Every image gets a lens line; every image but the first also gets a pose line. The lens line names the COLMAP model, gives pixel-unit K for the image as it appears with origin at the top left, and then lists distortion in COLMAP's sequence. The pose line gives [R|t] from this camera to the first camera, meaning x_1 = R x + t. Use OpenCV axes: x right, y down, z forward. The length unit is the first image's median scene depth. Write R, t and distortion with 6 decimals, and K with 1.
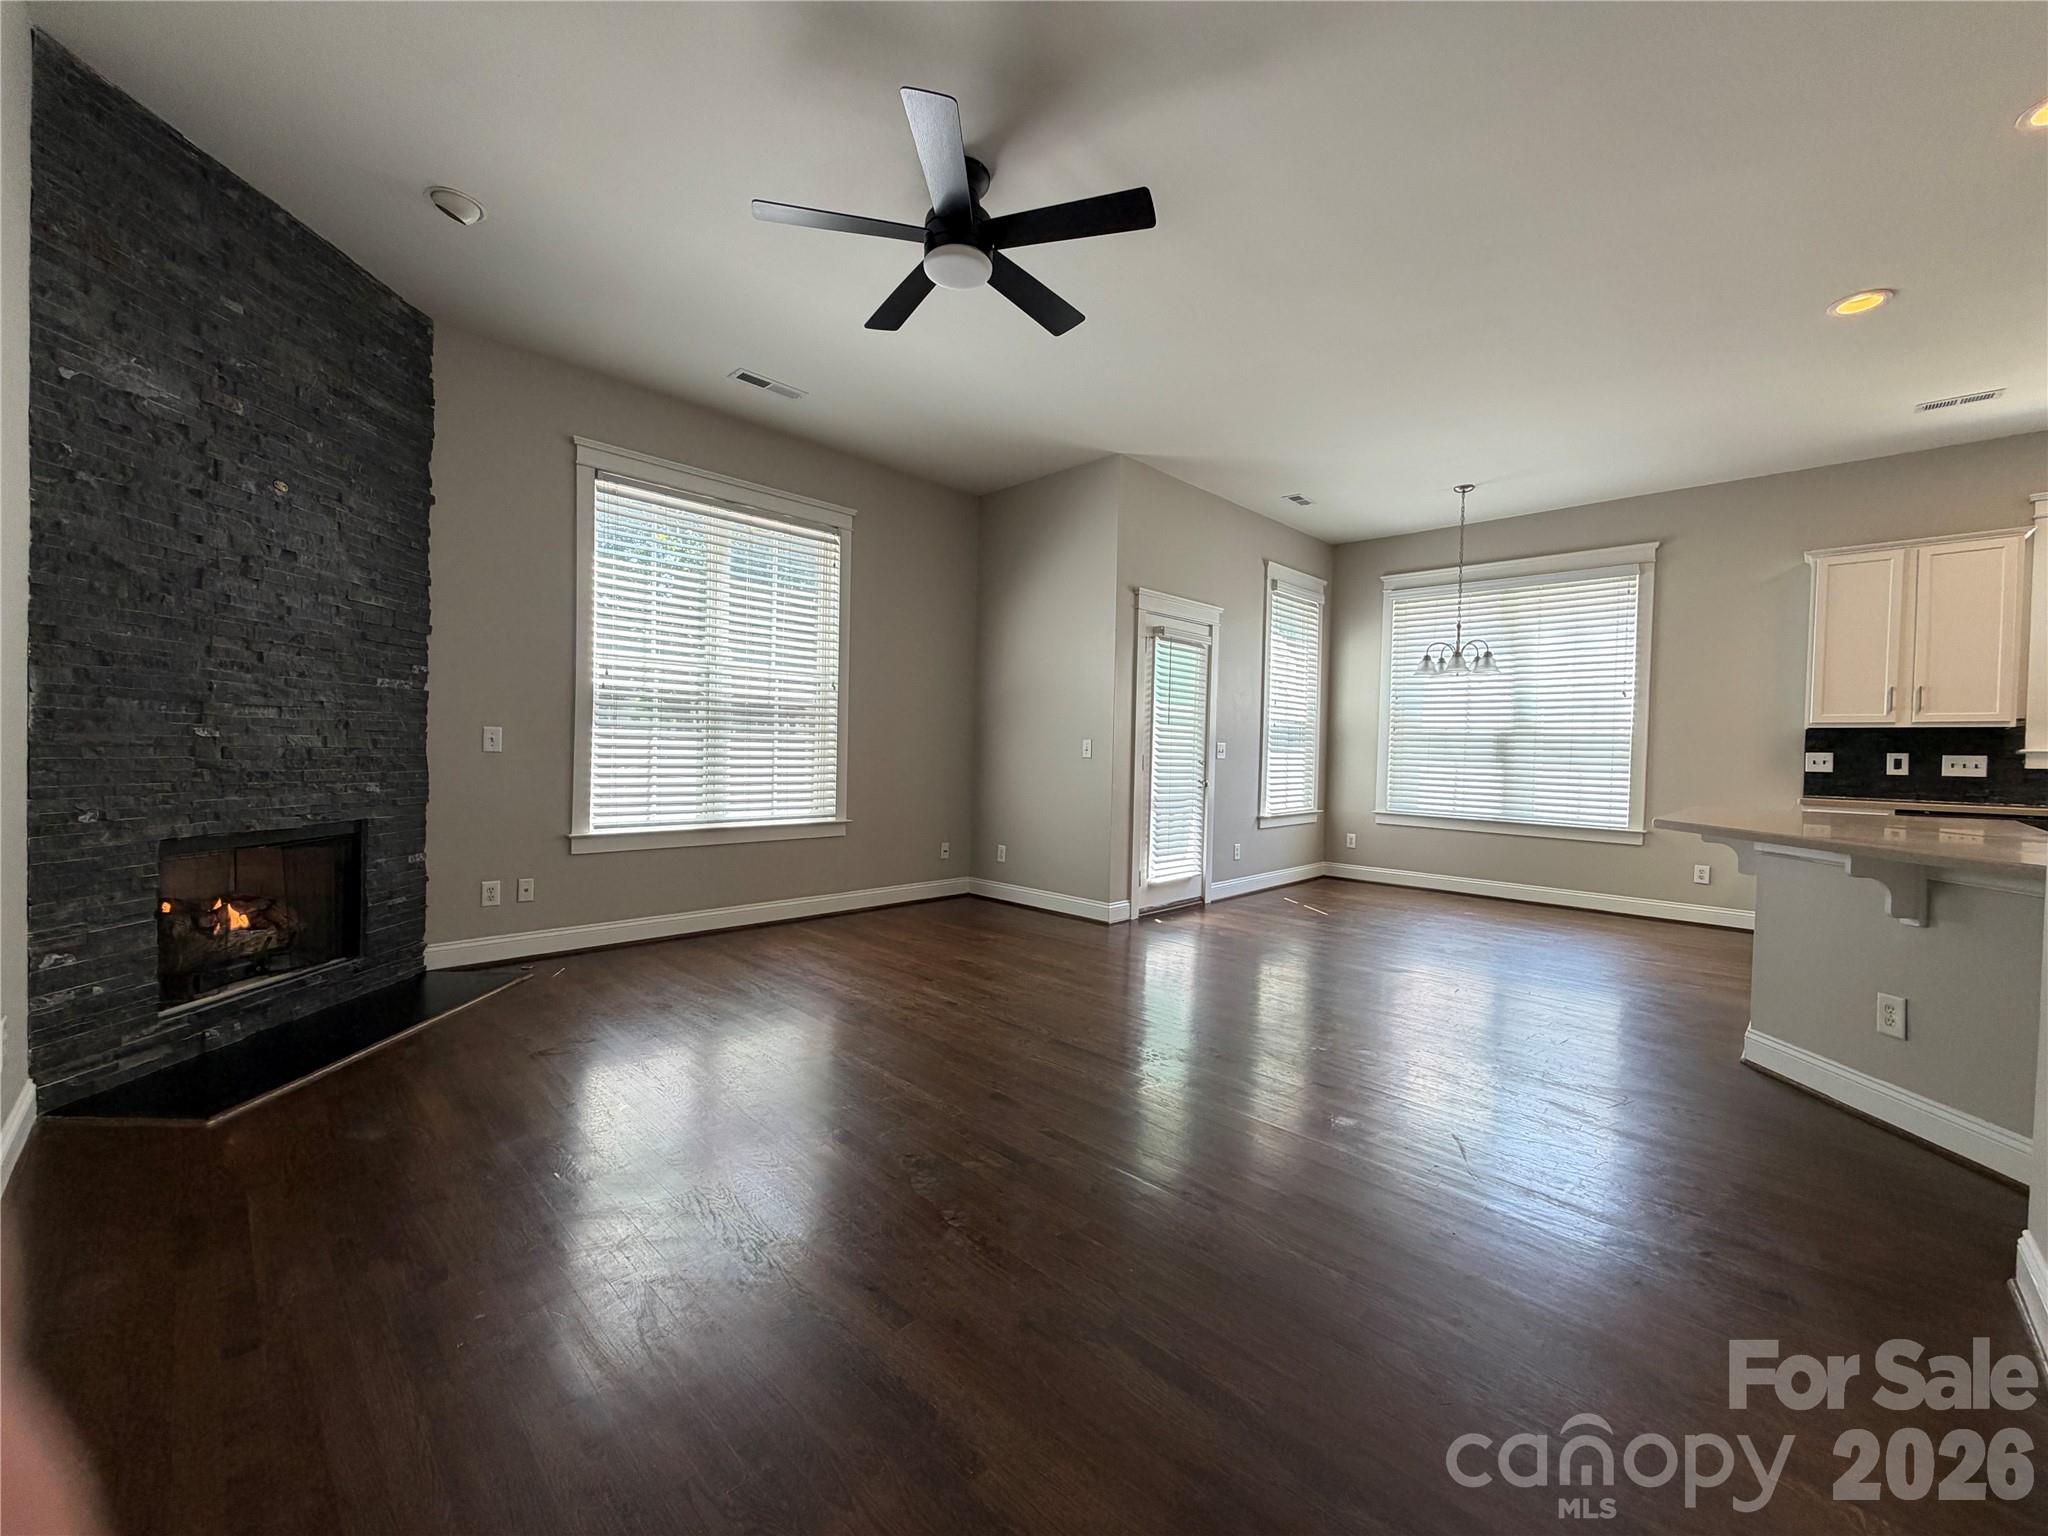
lens RADIAL K [[836.7, 0, 1012.1], [0, 836.7, 771.0], [0, 0, 1]] dist [0.002106, 0.000457]
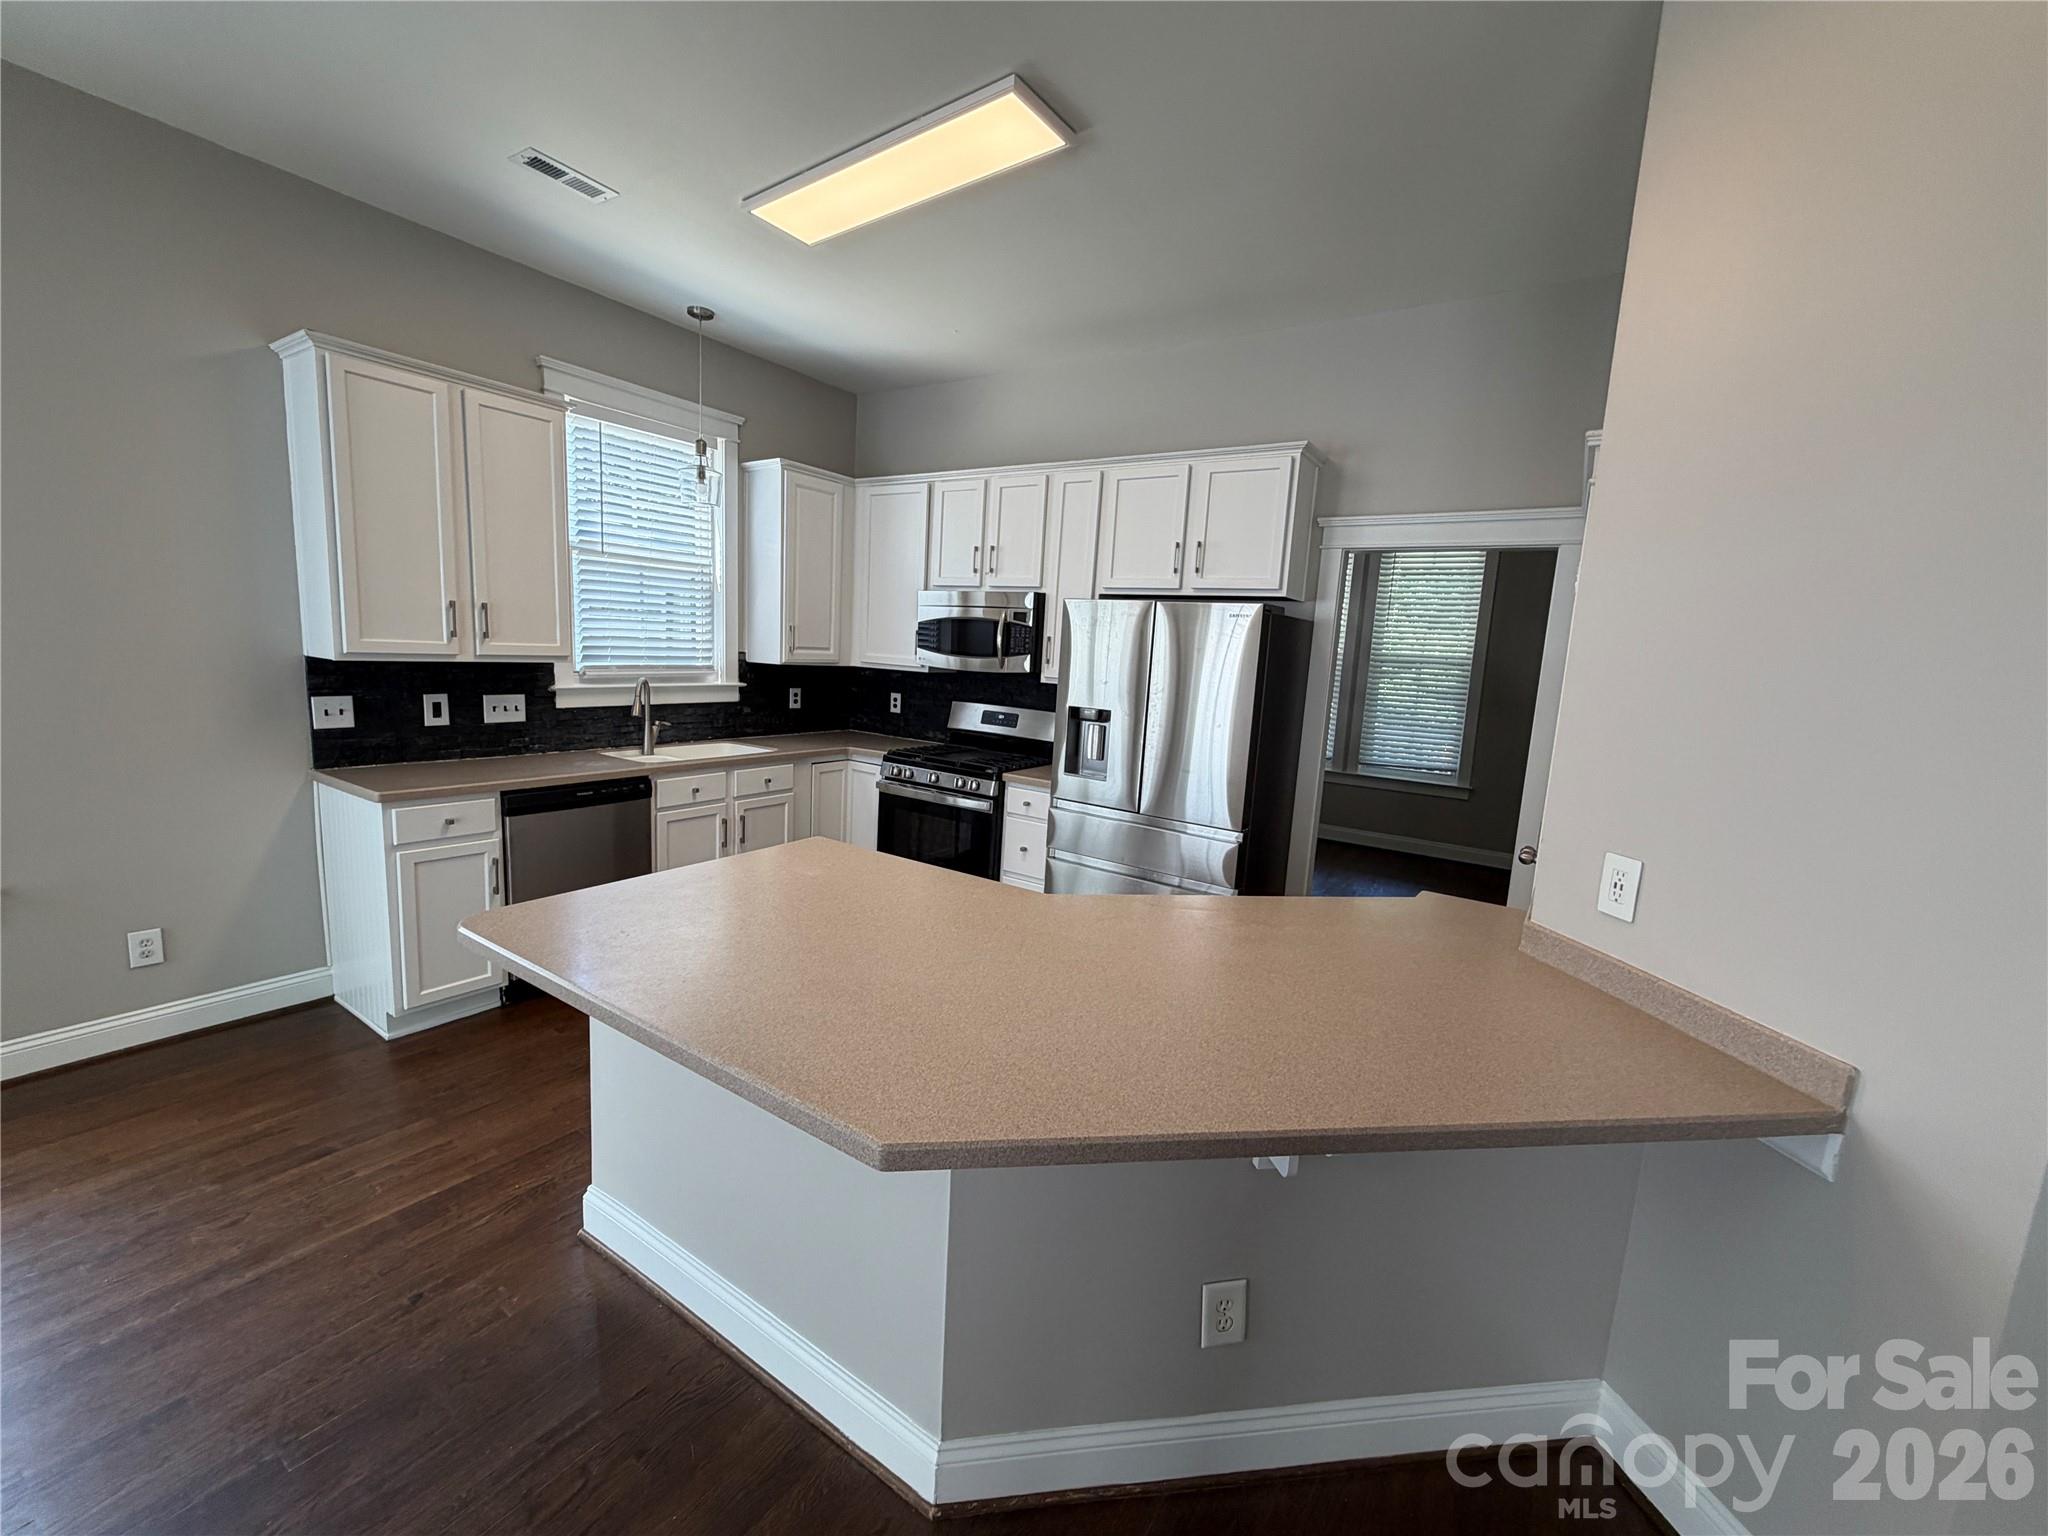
lens RADIAL K [[817.4, 0, 1022.0], [0, 817.4, 770.6], [0, 0, 1]] dist [0.001757, 0.000164]
pose [[-0.196163, -0.179908, 0.963926, 0.333245], [-0.034751, 0.983683, 0.176523, -0.101749], [-0.979955, 0.001130, -0.199214, 0.718304]]
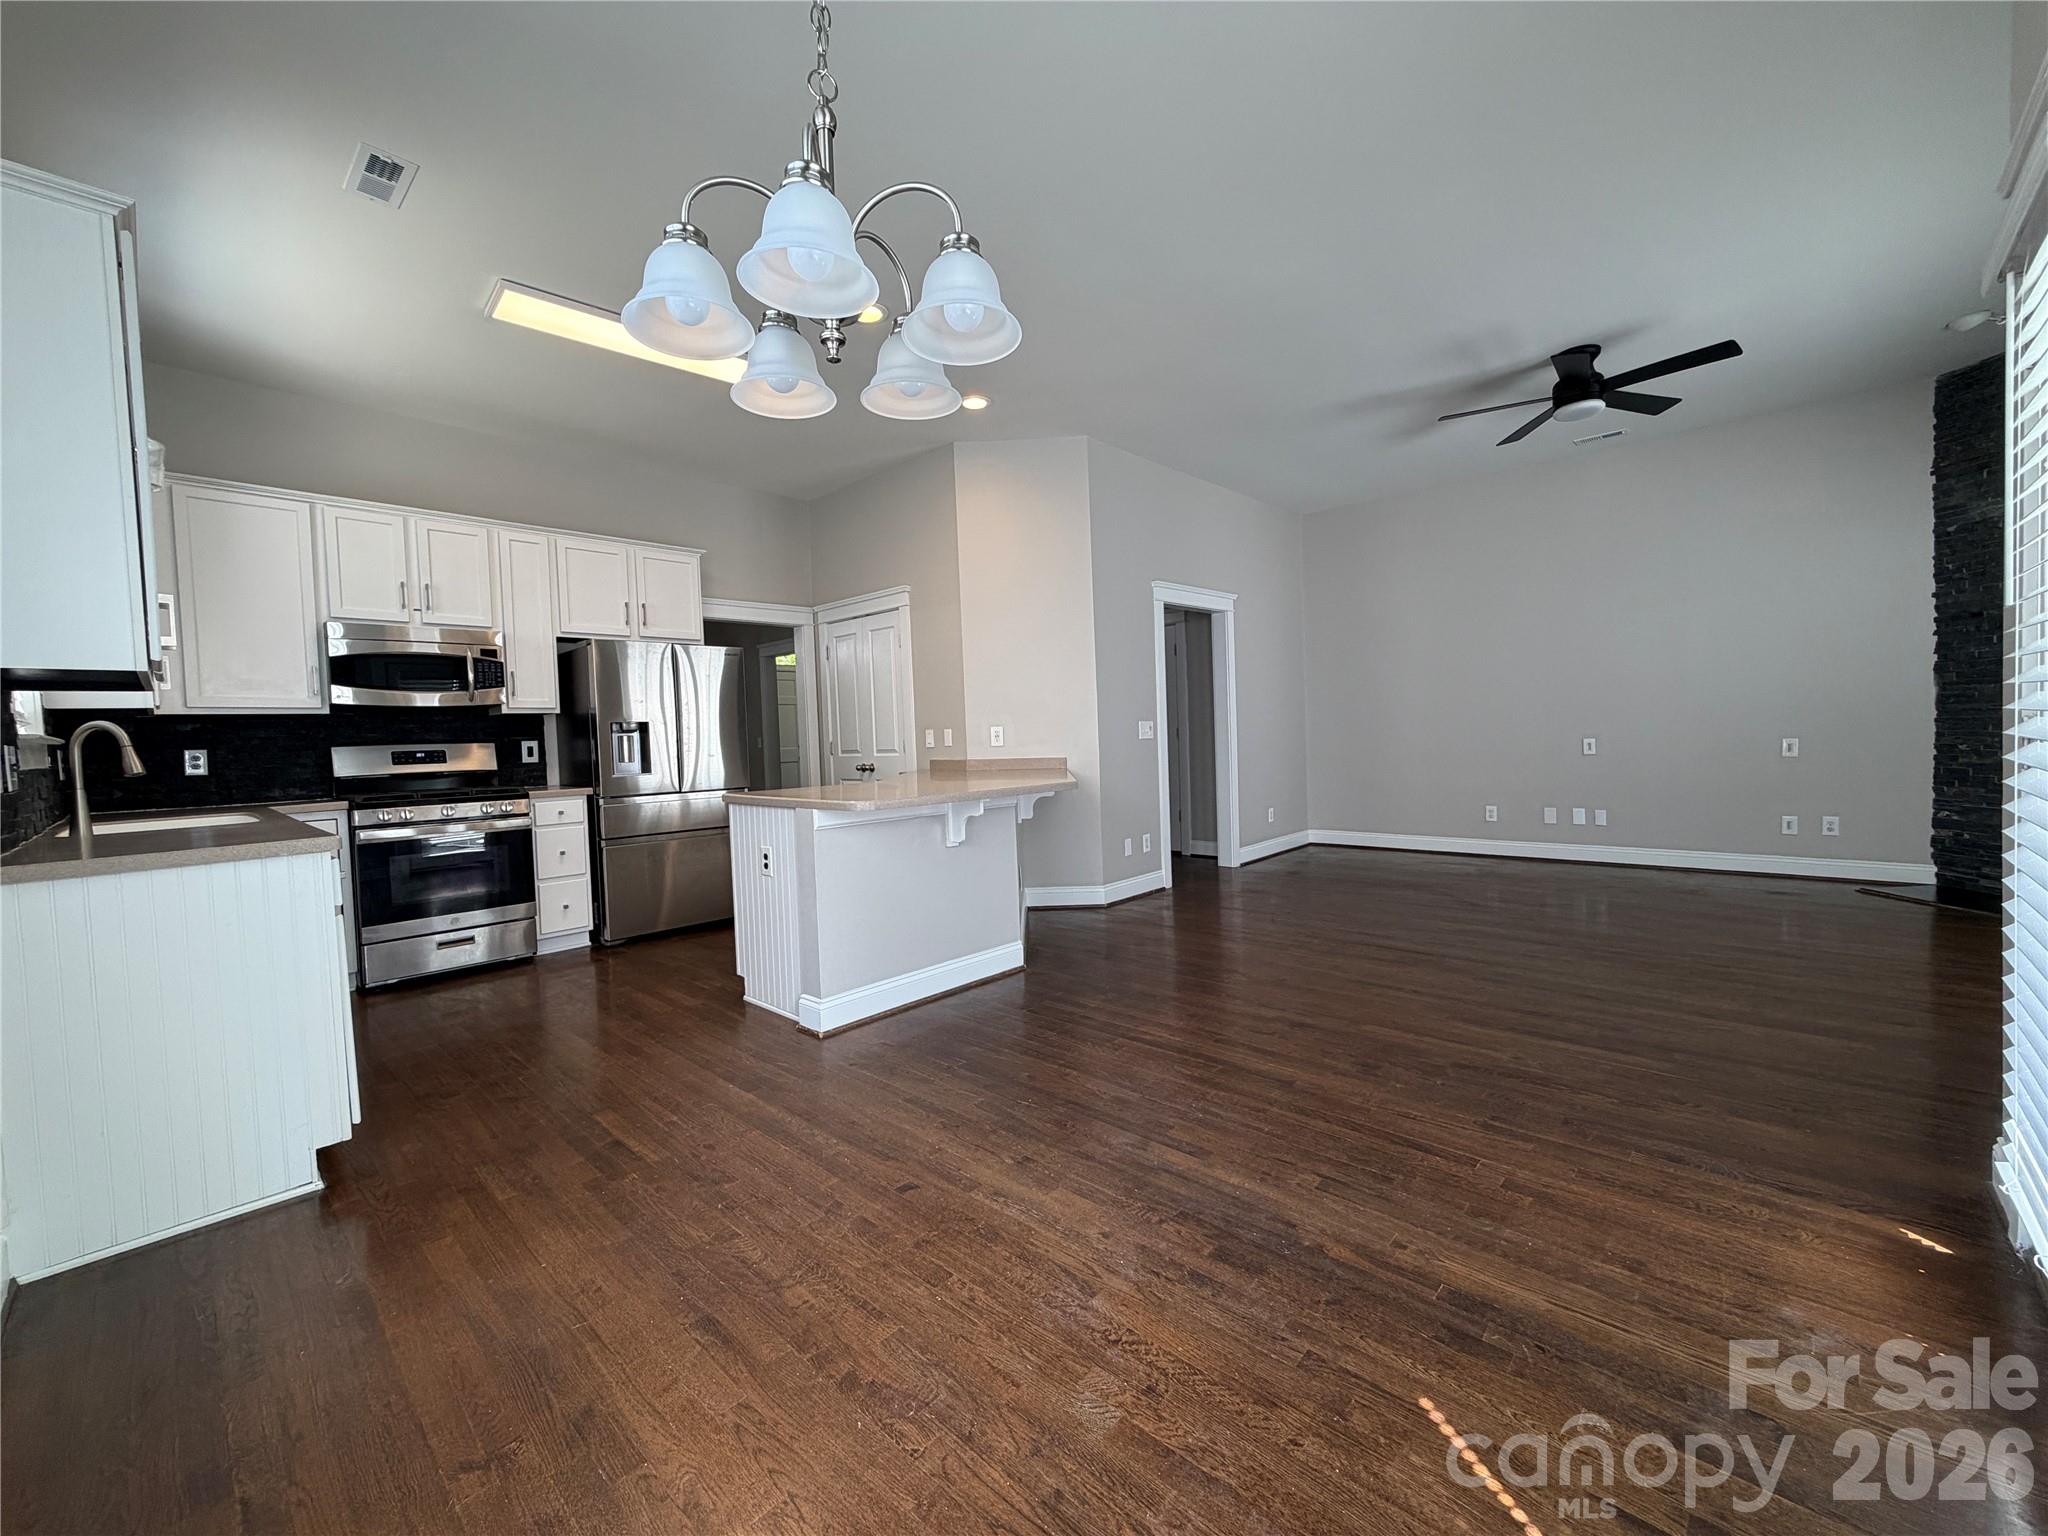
lens RADIAL K [[806.9, 0, 1013.9], [0, 806.9, 766.6], [0, 0, 1]] dist [0.000798, -0.000150]
pose [[-0.999760, 0.015631, -0.015362, 0.613029], [0.014577, 0.997681, 0.066482, -0.030187], [0.016365, 0.066242, -0.997669, 1.512754]]
